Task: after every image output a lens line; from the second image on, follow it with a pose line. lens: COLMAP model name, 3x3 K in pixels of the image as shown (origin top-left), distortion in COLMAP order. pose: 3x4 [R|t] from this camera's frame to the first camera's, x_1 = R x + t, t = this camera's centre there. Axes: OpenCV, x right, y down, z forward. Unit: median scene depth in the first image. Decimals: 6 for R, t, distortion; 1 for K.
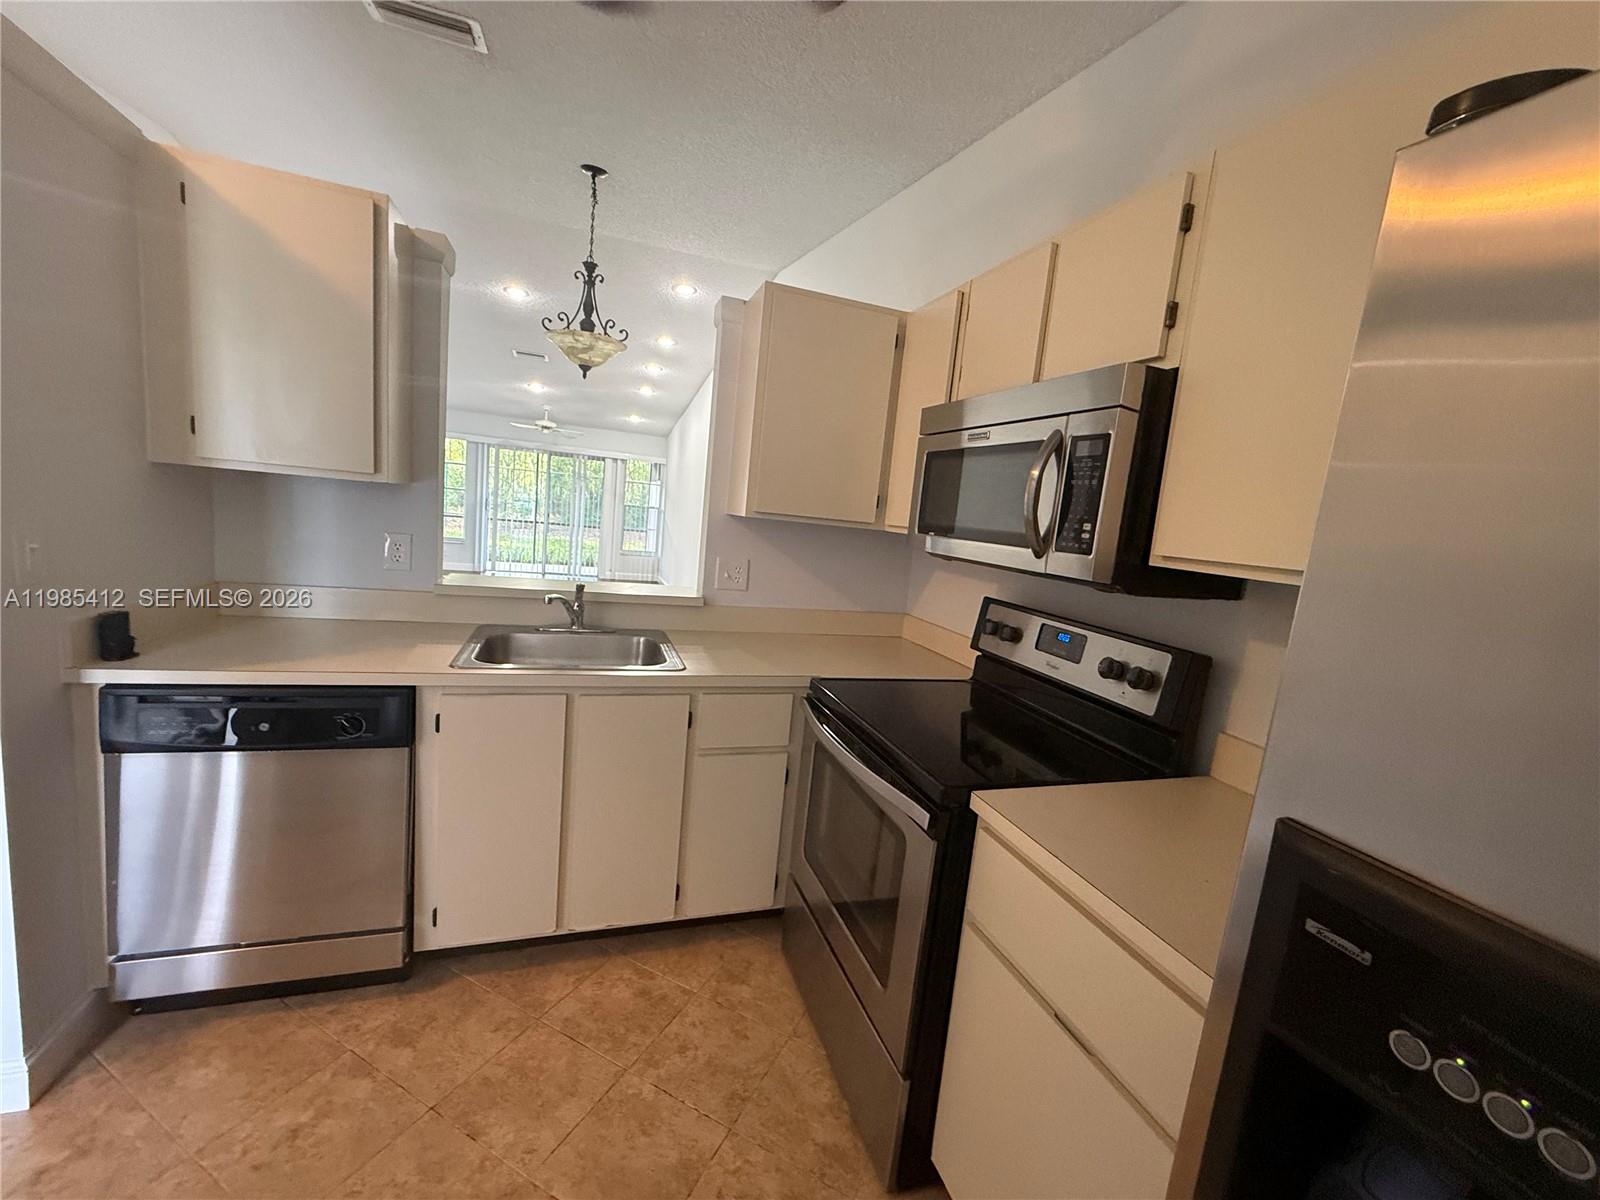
lens RADIAL K [[637.7, 0, 796.7], [0, 637.7, 600.7], [0, 0, 1]] dist [0.000165, 0.000207]
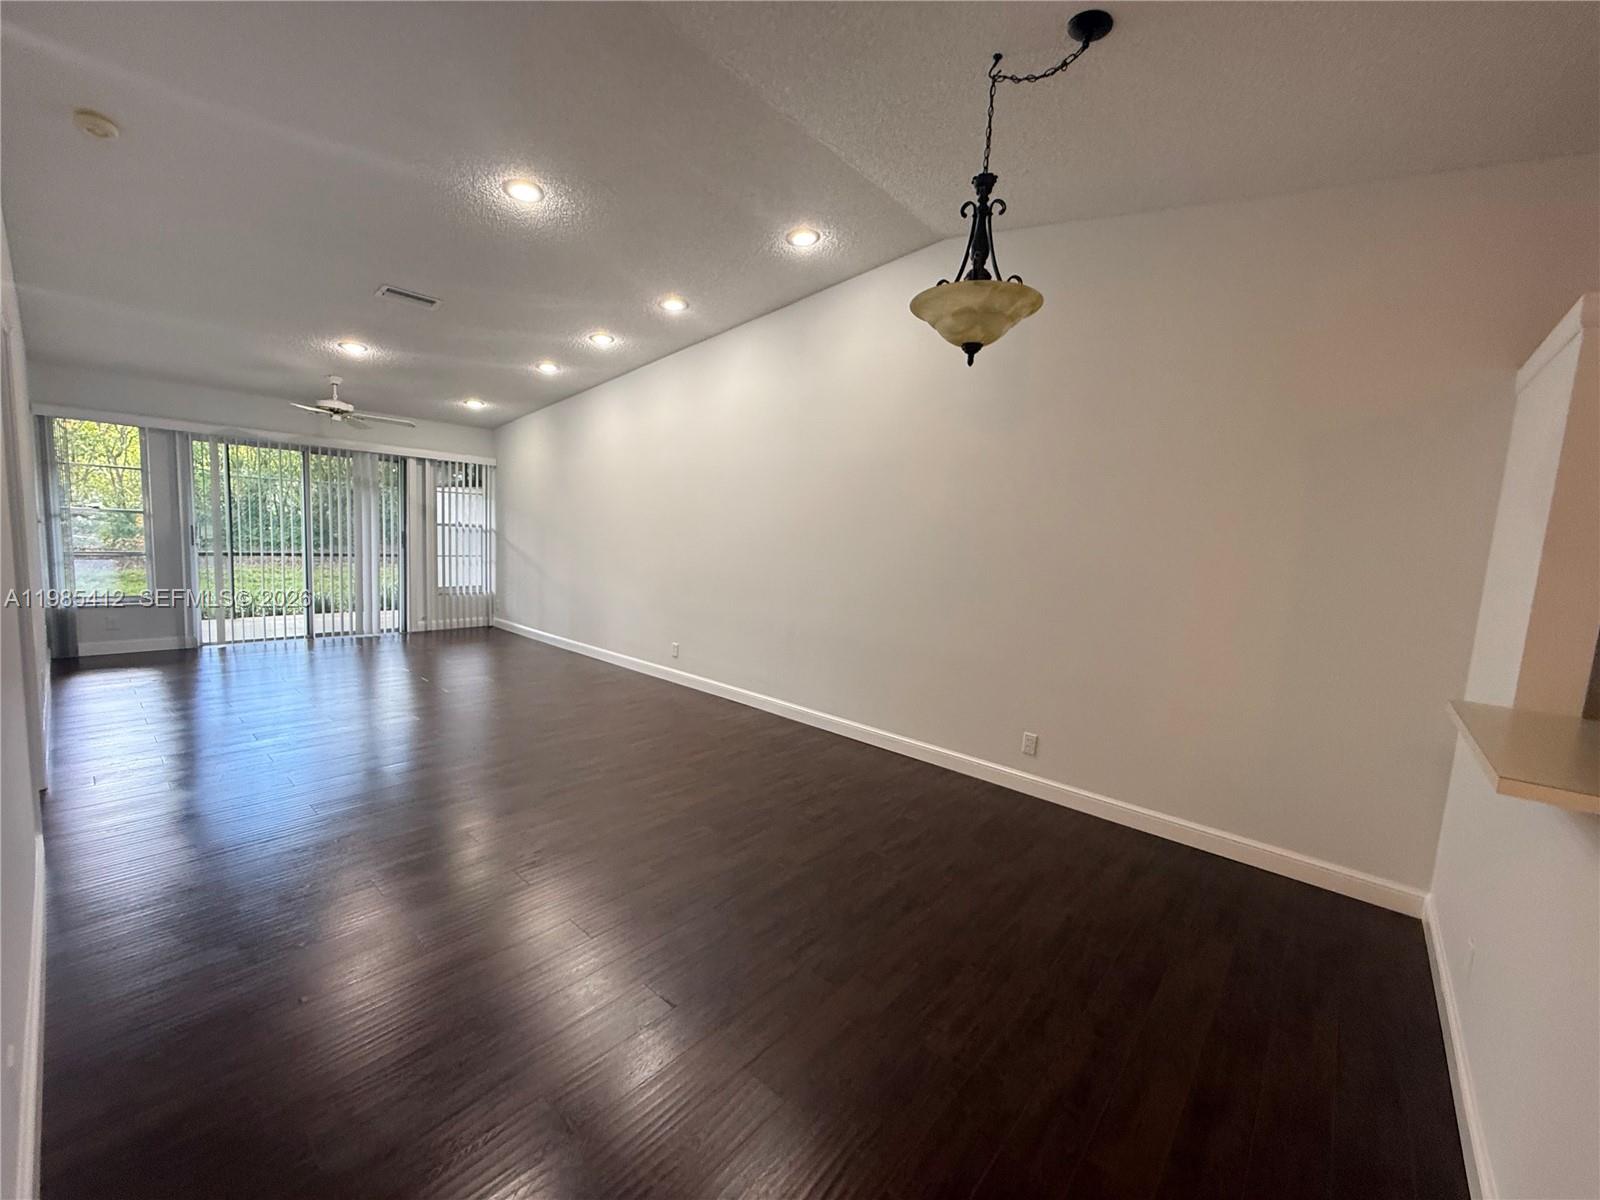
lens RADIAL K [[639.3, 0, 798.5], [0, 639.3, 602.2], [0, 0, 1]] dist [-0.000619, -0.000020]
pose [[0.865748, -0.102887, 0.489791, -1.449680], [0.095092, 0.994630, 0.040852, -0.288669], [-0.491364, 0.011208, 0.870882, 0.982668]]
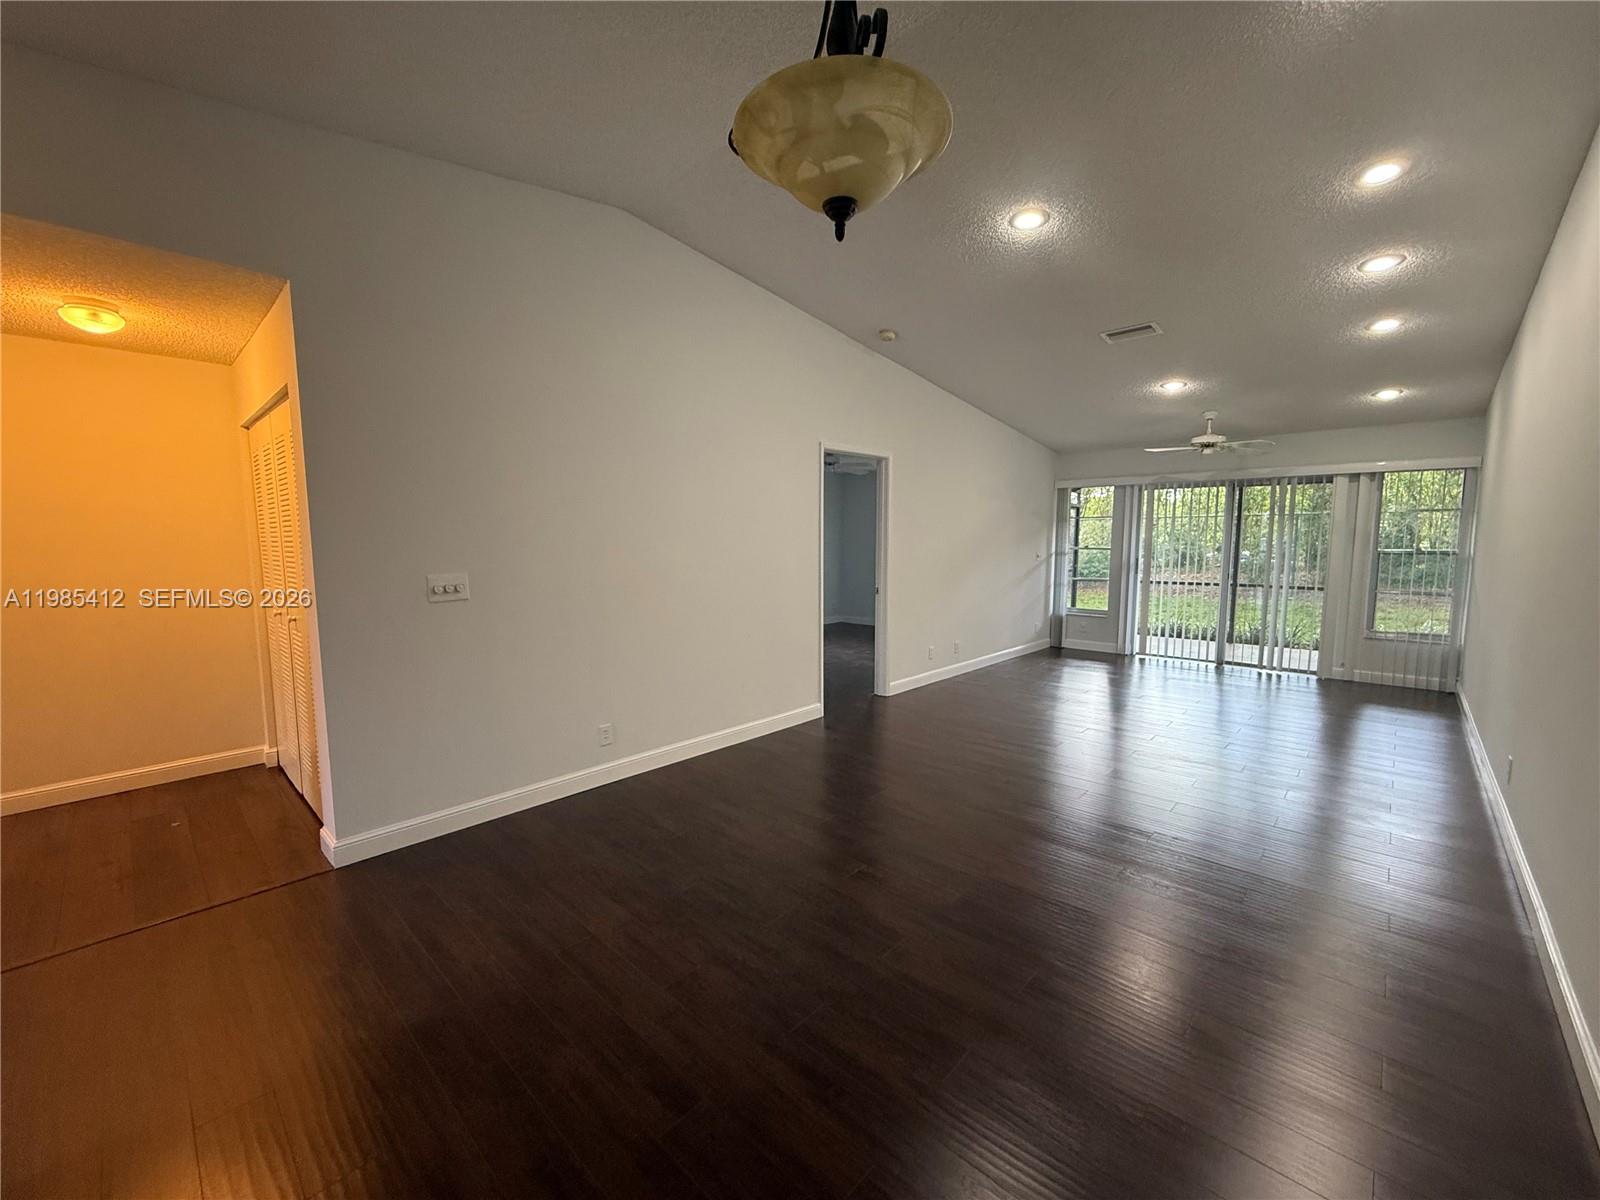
lens RADIAL K [[637.7, 0, 796.7], [0, 637.7, 600.7], [0, 0, 1]] dist [0.000165, 0.000207]
pose [[0.463502, -0.007313, -0.886066, -0.031983], [-0.075335, 0.996020, -0.047628, -0.214823], [0.882888, 0.088828, 0.461106, 1.488928]]
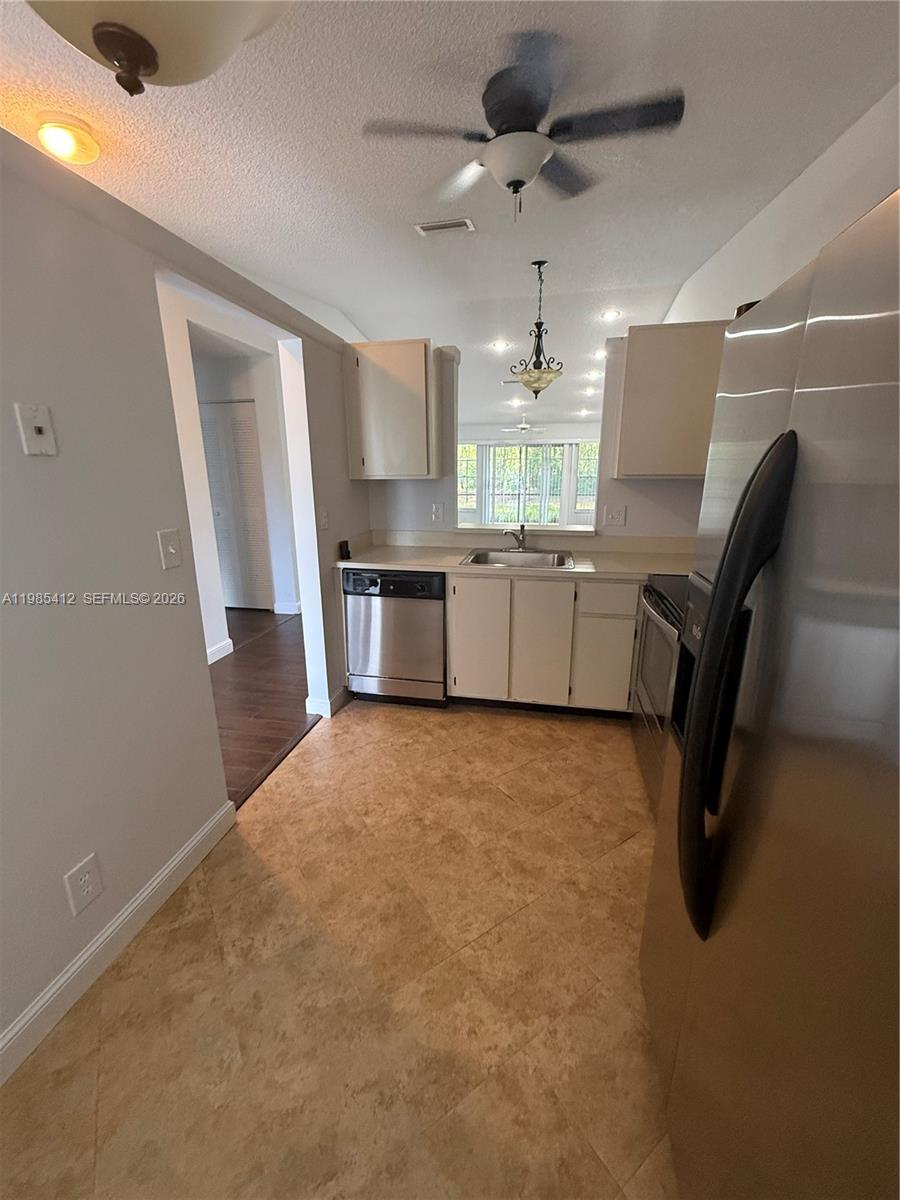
lens RADIAL K [[478.2, 0, 448.3], [0, 478.2, 598.6], [0, 0, 1]] dist [0.000165, 0.000207]
pose [[0.854476, 0.034592, -0.518338, 0.208953], [0.017631, 0.995275, 0.095487, 0.052725], [0.519192, -0.090730, 0.849828, -0.312747]]
